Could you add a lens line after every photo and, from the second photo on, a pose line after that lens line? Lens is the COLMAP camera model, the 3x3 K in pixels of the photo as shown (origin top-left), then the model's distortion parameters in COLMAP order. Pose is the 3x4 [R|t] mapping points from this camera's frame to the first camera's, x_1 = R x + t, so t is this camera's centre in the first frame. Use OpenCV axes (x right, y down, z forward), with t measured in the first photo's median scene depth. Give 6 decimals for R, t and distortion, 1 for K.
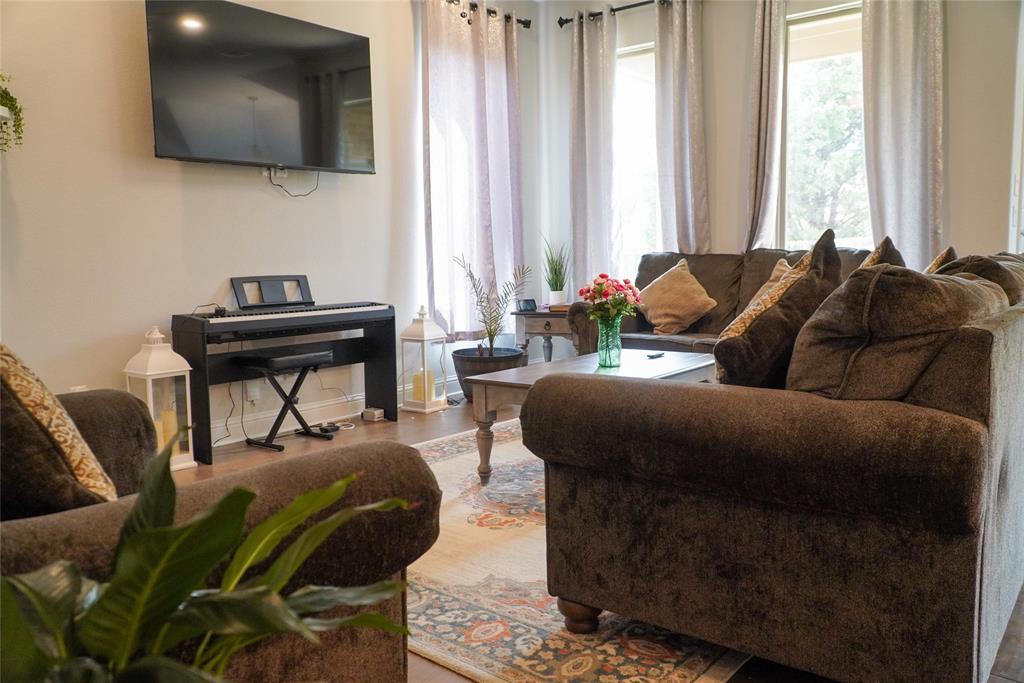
lens RADIAL K [[810.1, 0, 508.9], [0, 810.1, 336.7], [0, 0, 1]] dist [0.003367, -0.004201]
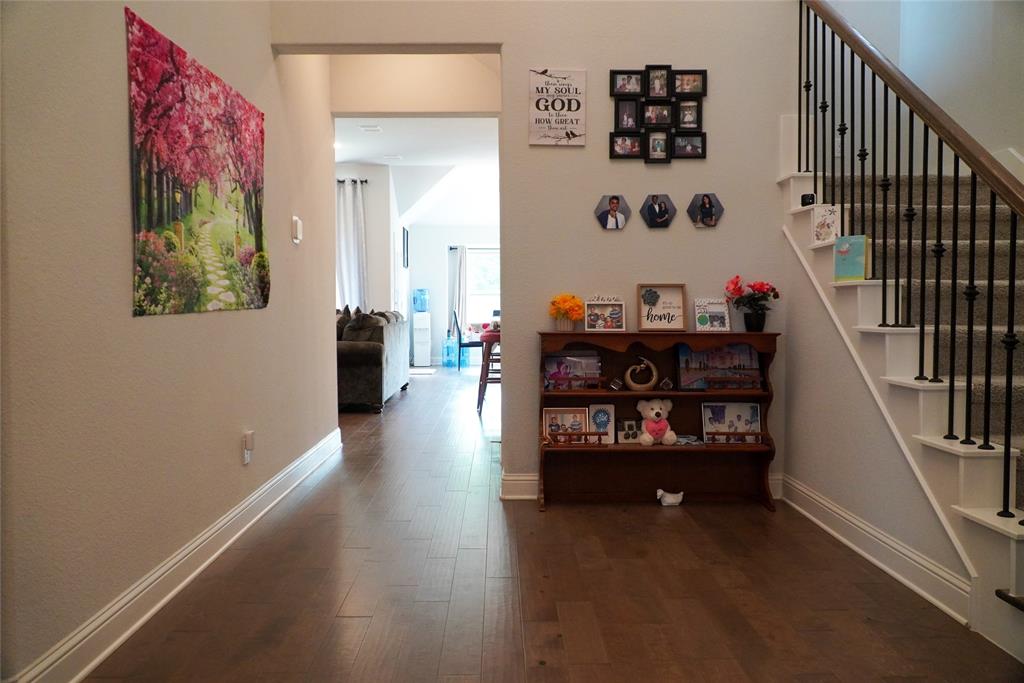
lens RADIAL K [[810.1, 0, 508.9], [0, 810.1, 336.7], [0, 0, 1]] dist [0.003367, -0.004201]
pose [[0.780066, -0.012828, 0.625565, -1.827143], [0.056010, 0.997208, -0.049394, 0.329215], [-0.623185, 0.073569, 0.778606, -3.194459]]
